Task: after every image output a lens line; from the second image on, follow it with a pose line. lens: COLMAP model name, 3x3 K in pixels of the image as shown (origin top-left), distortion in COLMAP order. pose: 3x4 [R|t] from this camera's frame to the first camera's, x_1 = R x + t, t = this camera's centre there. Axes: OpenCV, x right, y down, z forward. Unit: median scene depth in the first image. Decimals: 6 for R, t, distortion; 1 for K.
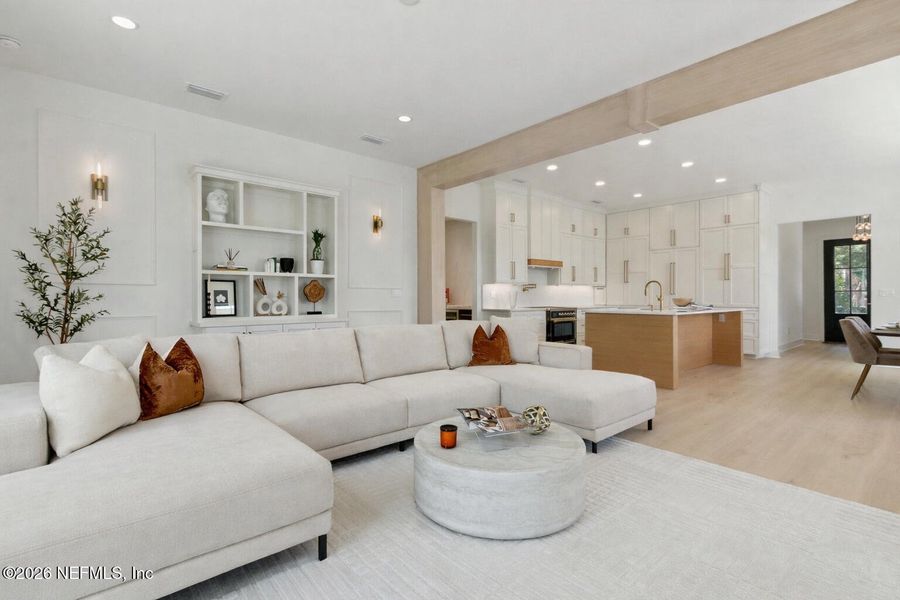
lens RADIAL K [[406.5, 0, 449.1], [0, 406.5, 303.1], [0, 0, 1]] dist [-0.000763, 0.000131]
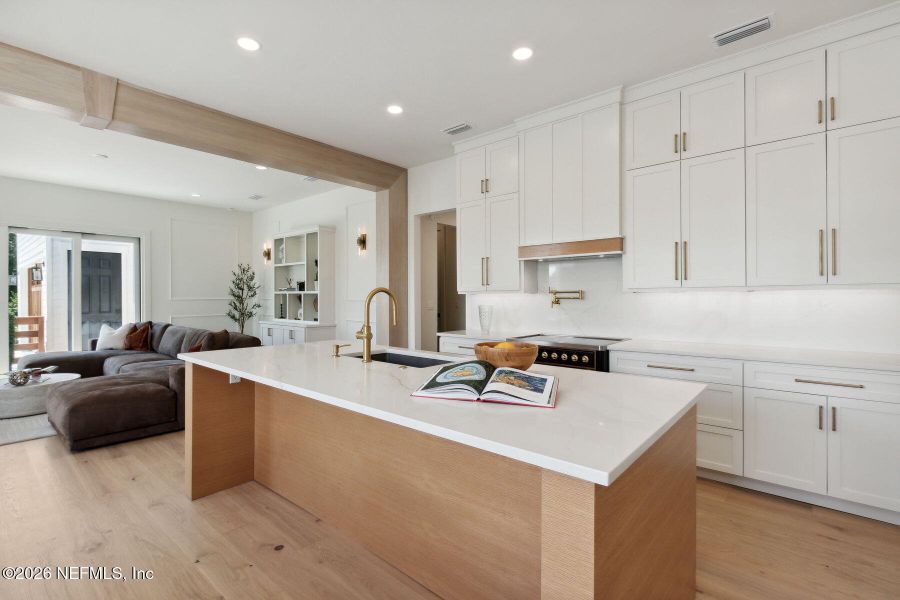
lens RADIAL K [[421.6, 0, 450.0], [0, 421.6, 300.0], [0, 0, 1]] dist [-0.000593, -0.000231]
pose [[0.152208, 0.007573, -0.988319, 1.095158], [-0.016781, 0.999846, 0.005077, -0.055023], [0.988206, 0.015812, 0.152312, 1.200253]]
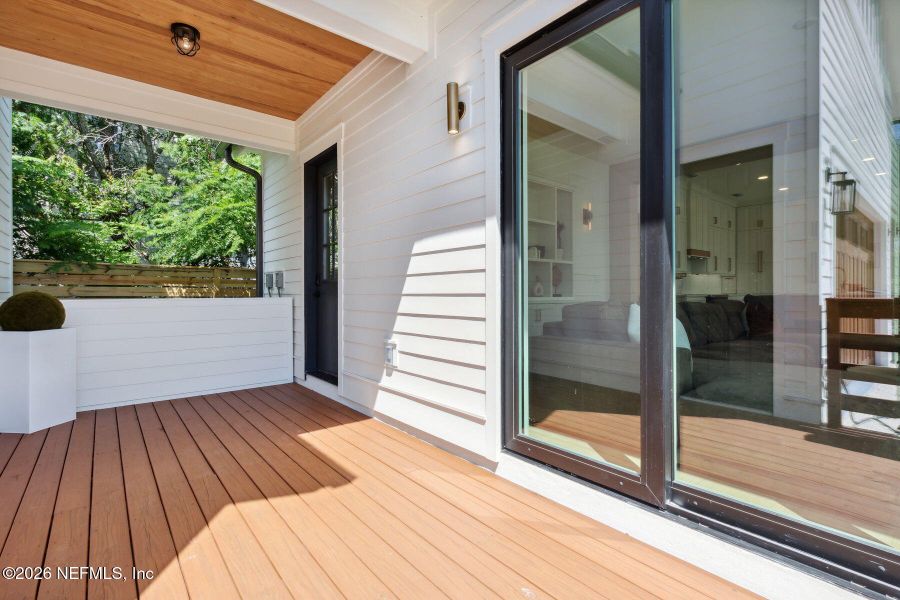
lens RADIAL K [[419.5, 0, 448.1], [0, 419.5, 295.1], [0, 0, 1]] dist [-0.007914, -0.000468]
pose [[0.999688, -0.003056, -0.024804, -0.589598], [0.002666, 0.999873, -0.015728, 0.039541], [0.024849, 0.015657, 0.999569, -0.152139]]
